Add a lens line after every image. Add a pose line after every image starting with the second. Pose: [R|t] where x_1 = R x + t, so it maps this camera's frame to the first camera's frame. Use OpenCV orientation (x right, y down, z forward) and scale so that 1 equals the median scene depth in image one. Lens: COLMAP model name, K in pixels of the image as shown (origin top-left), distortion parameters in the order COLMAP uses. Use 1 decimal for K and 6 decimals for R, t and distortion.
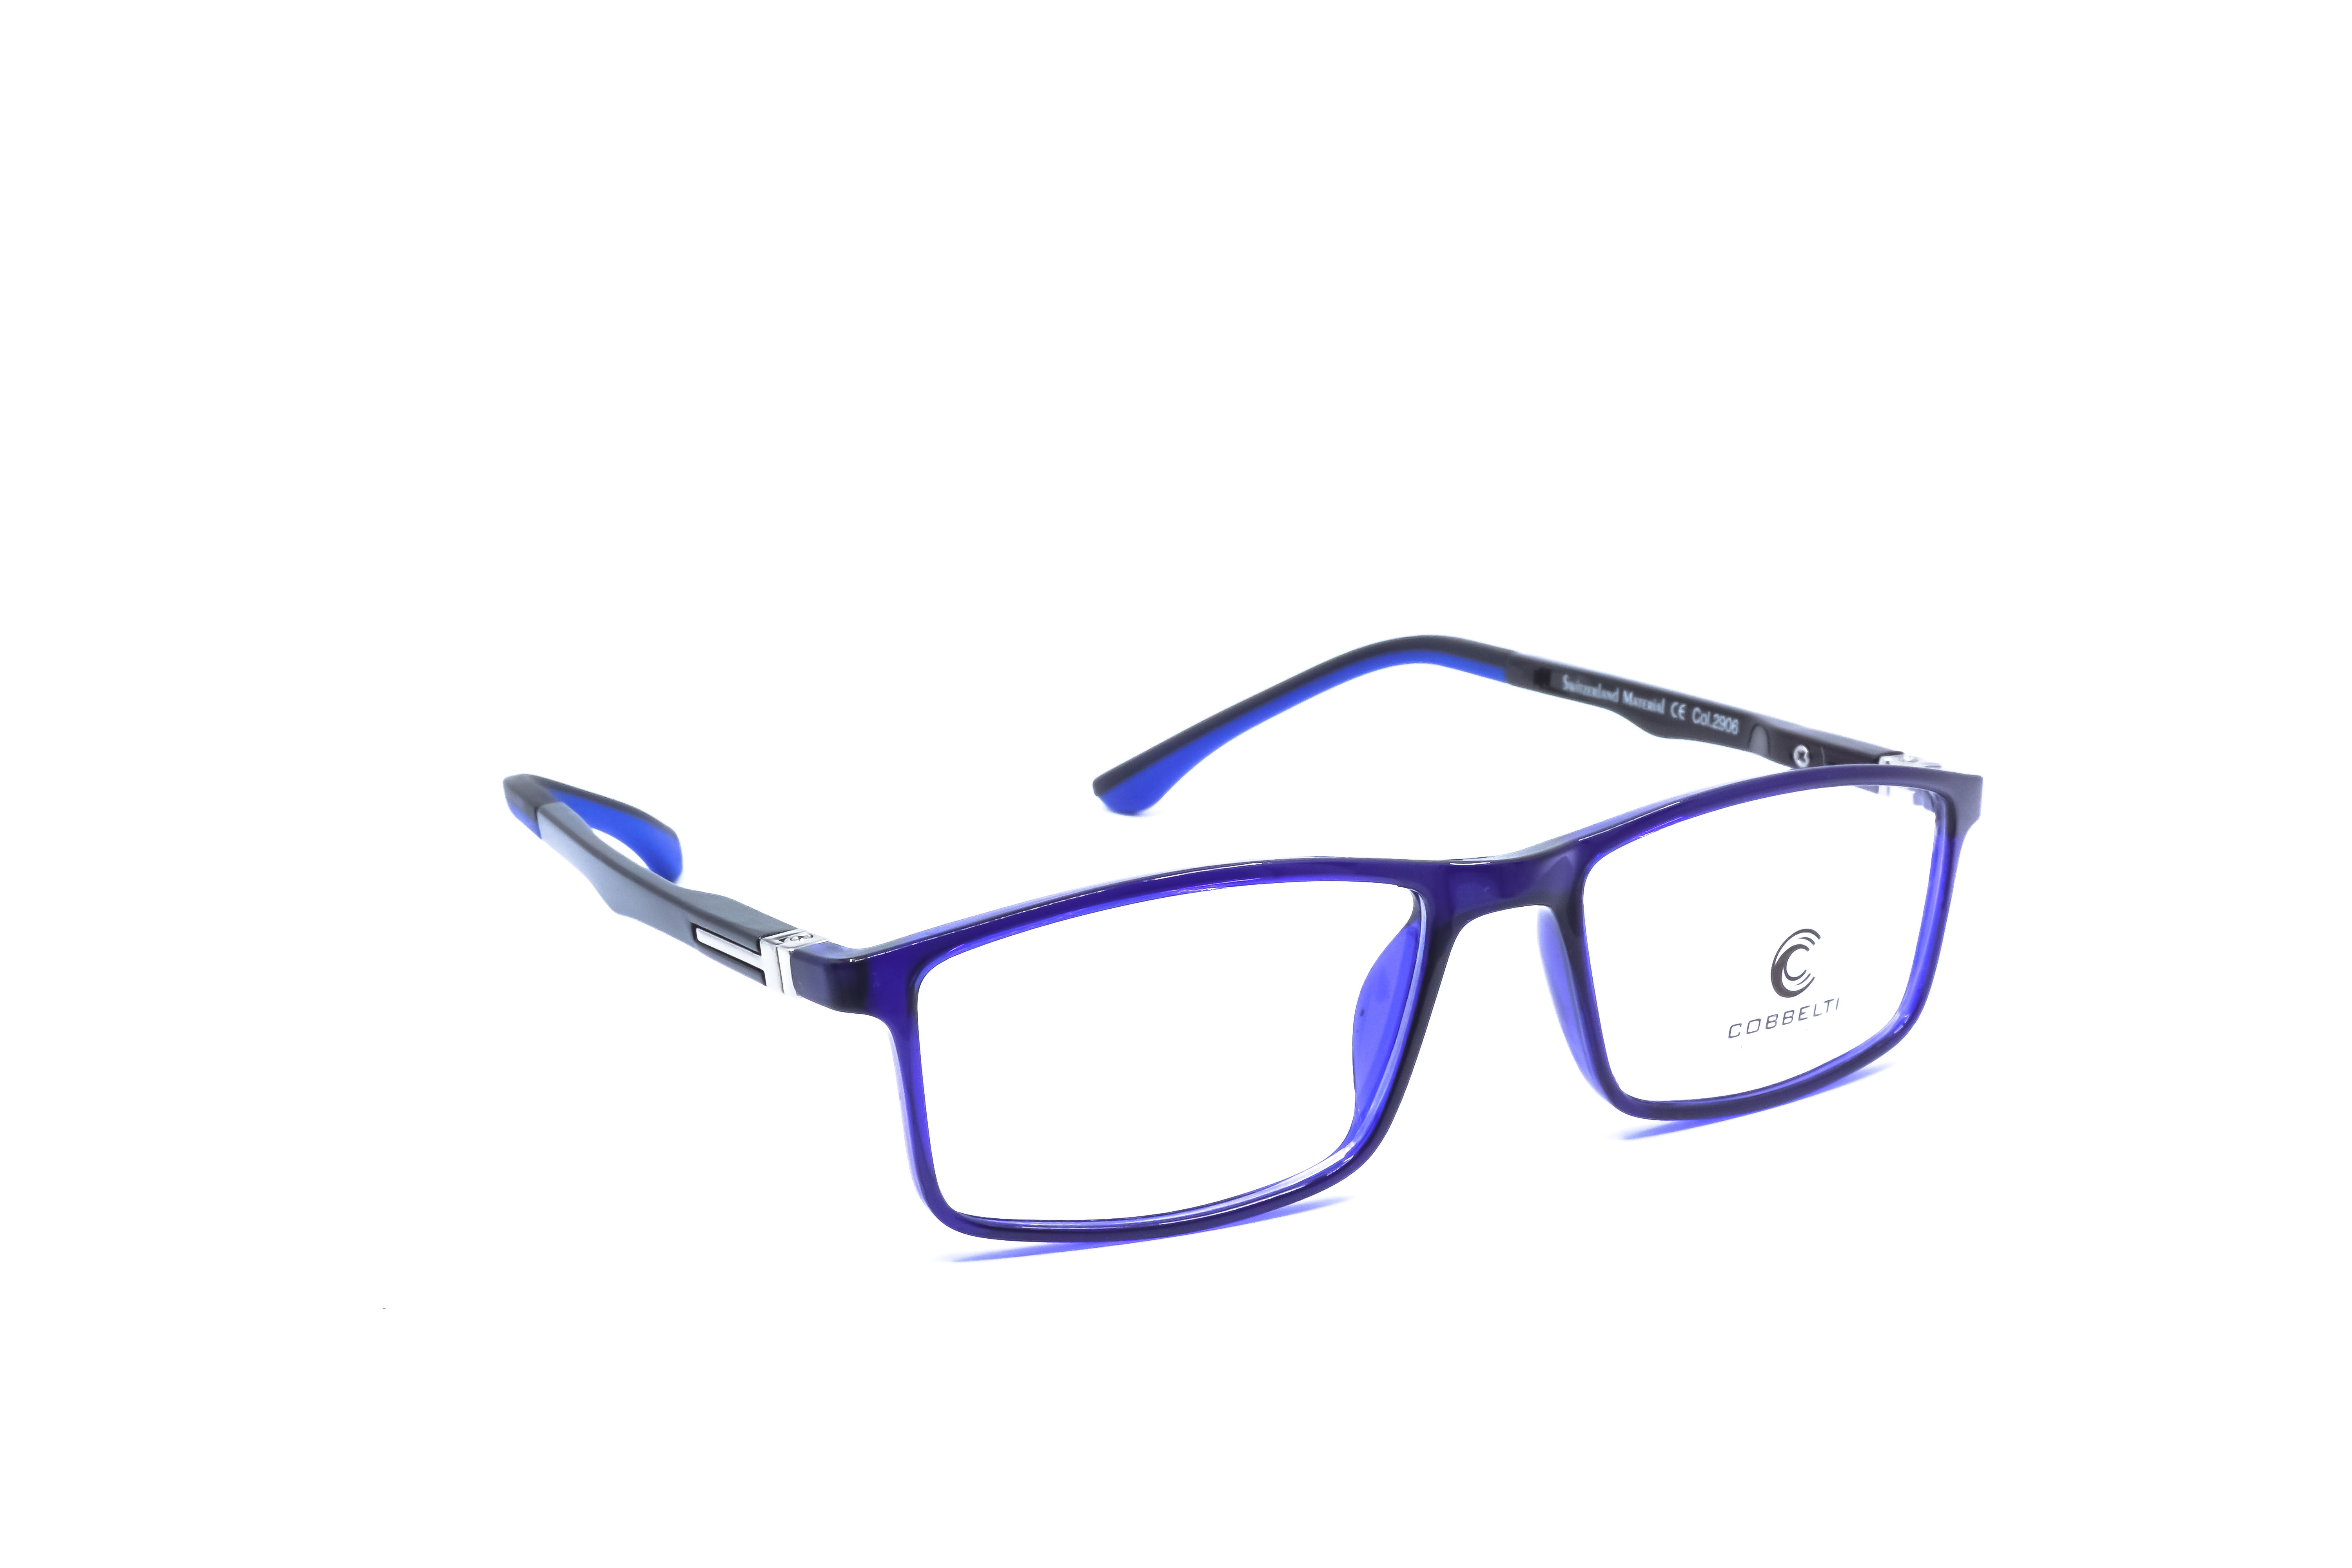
lens RADIAL K [[3404.1, 0, 1176.0], [0, 3404.1, 784.0], [0, 0, 1]] dist [0.112669, 0.004044]
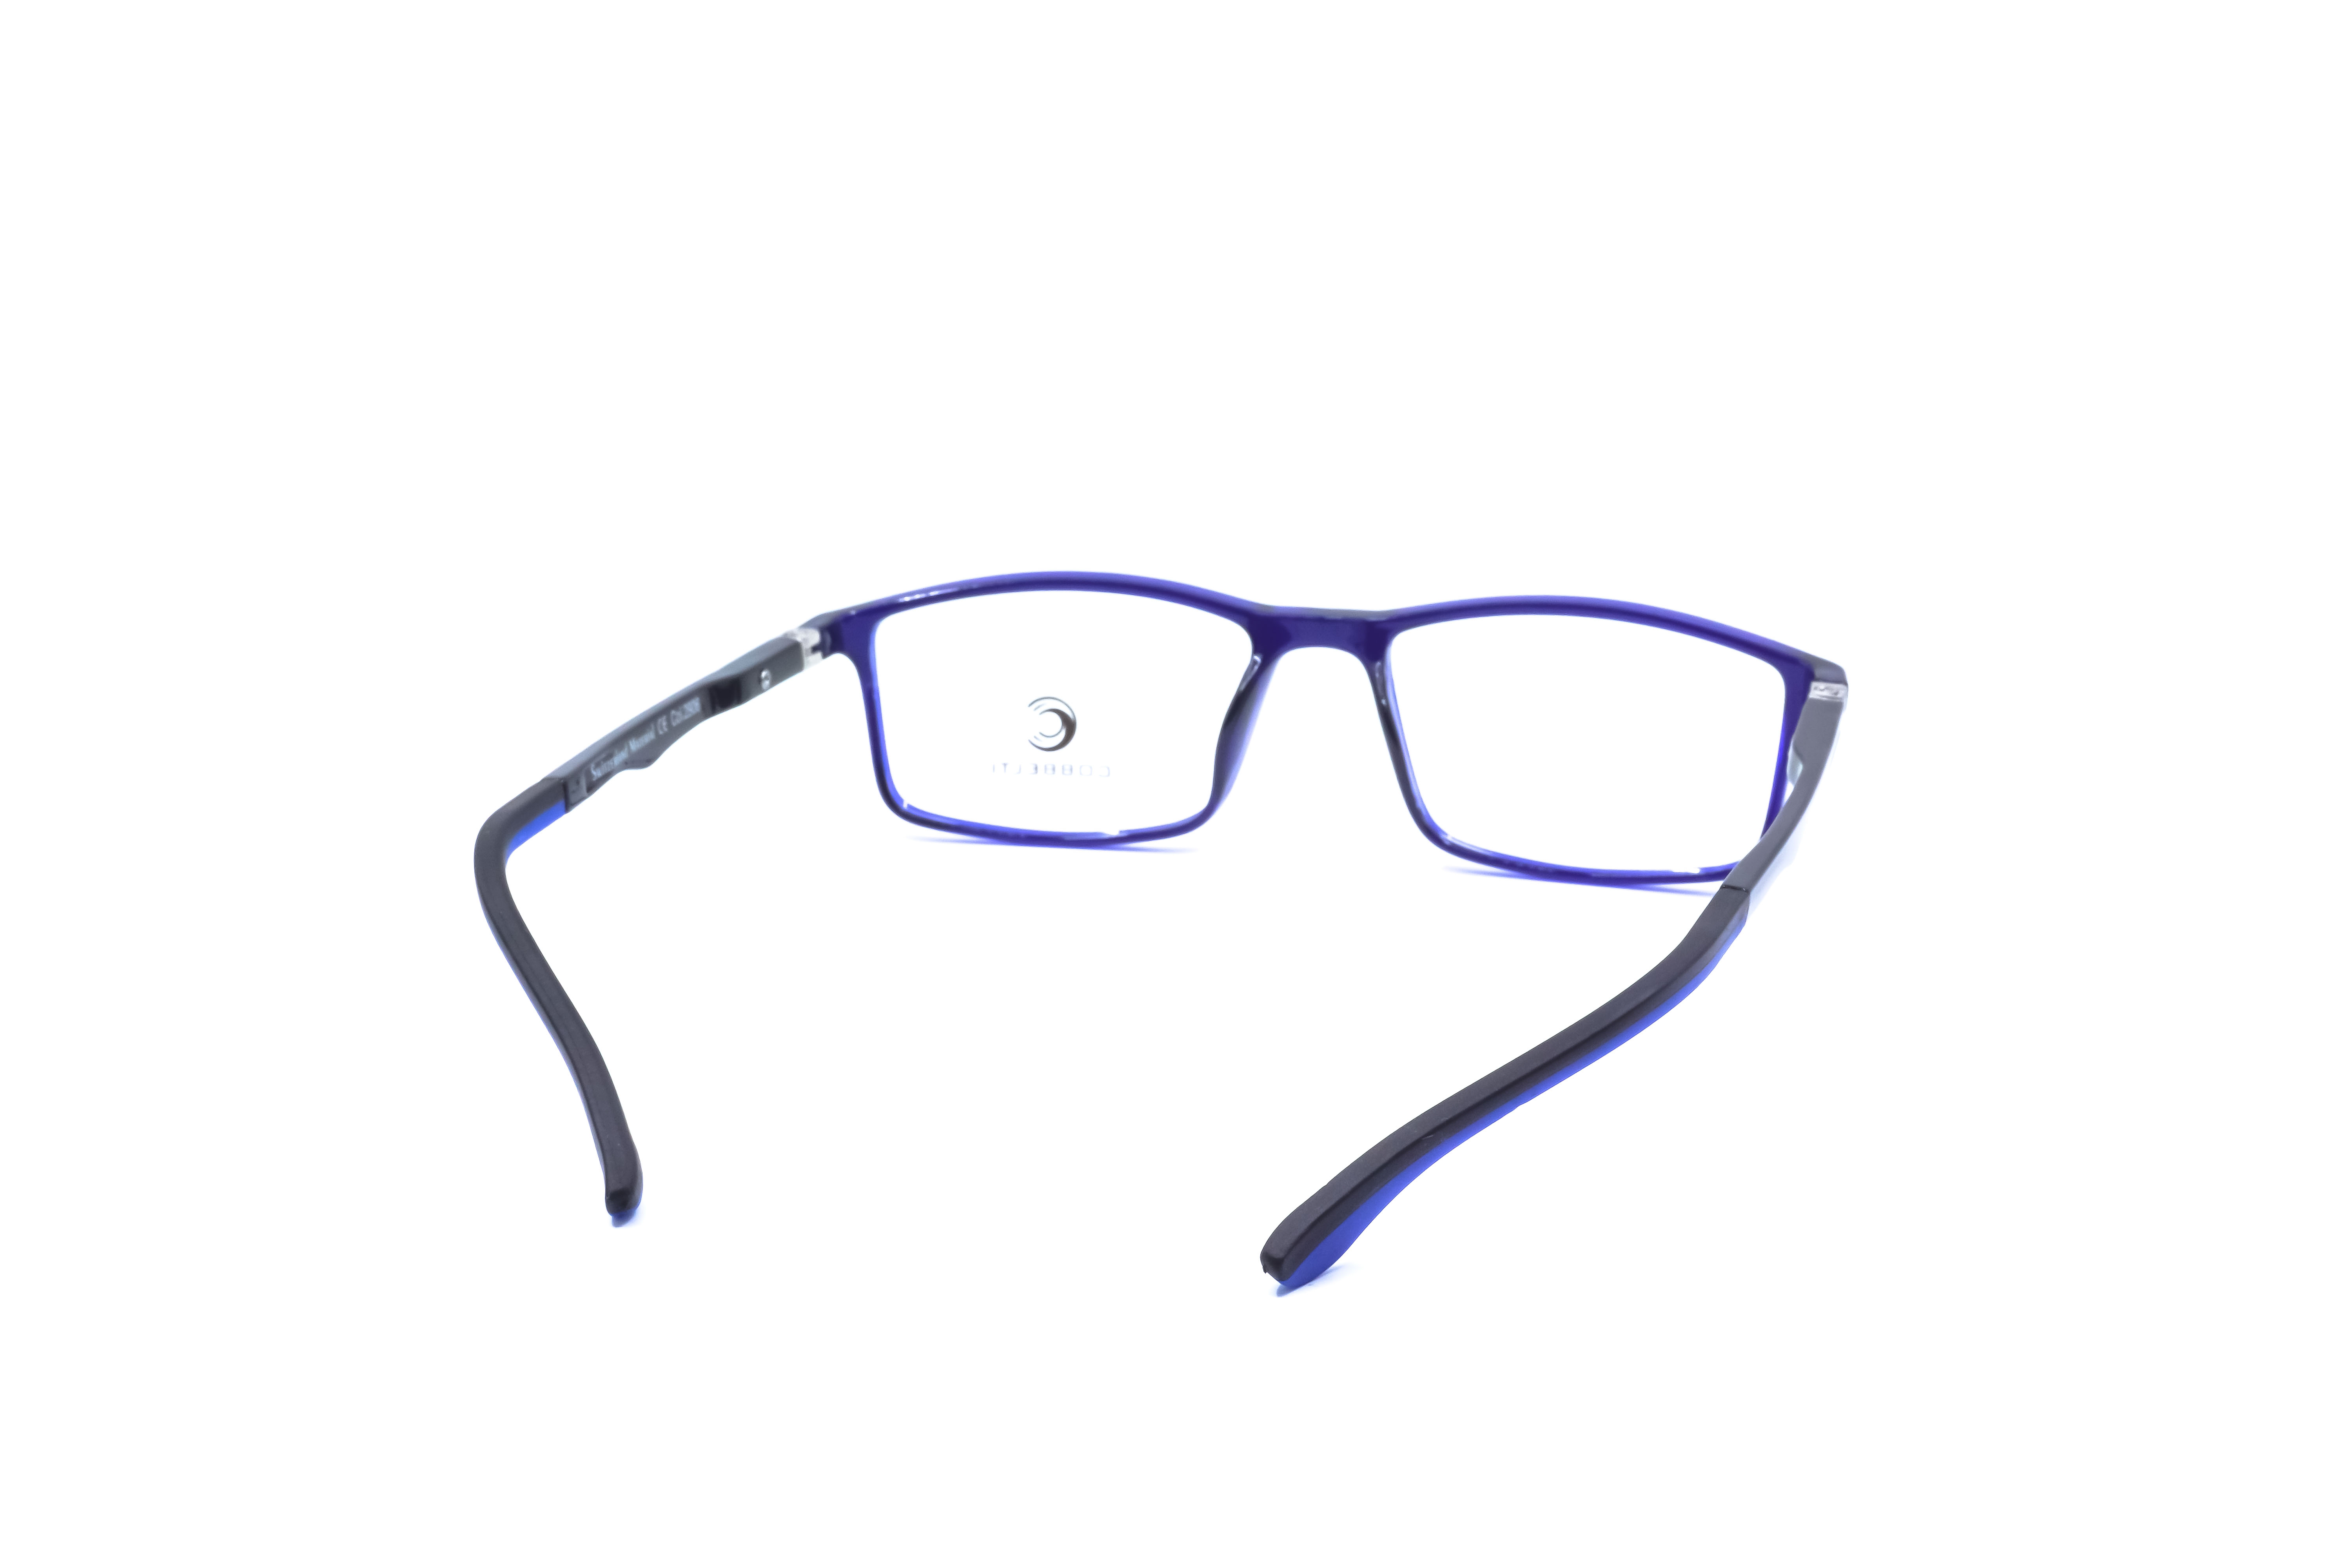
lens RADIAL K [[3404.1, 0, 1176.0], [0, 3404.1, 784.0], [0, 0, 1]] dist [0.112669, 0.004044]
pose [[-0.716642, -0.164053, 0.677873, -0.732093], [0.176572, 0.897601, 0.403900, -0.438914], [-0.674720, 0.409145, -0.614291, 1.752154]]
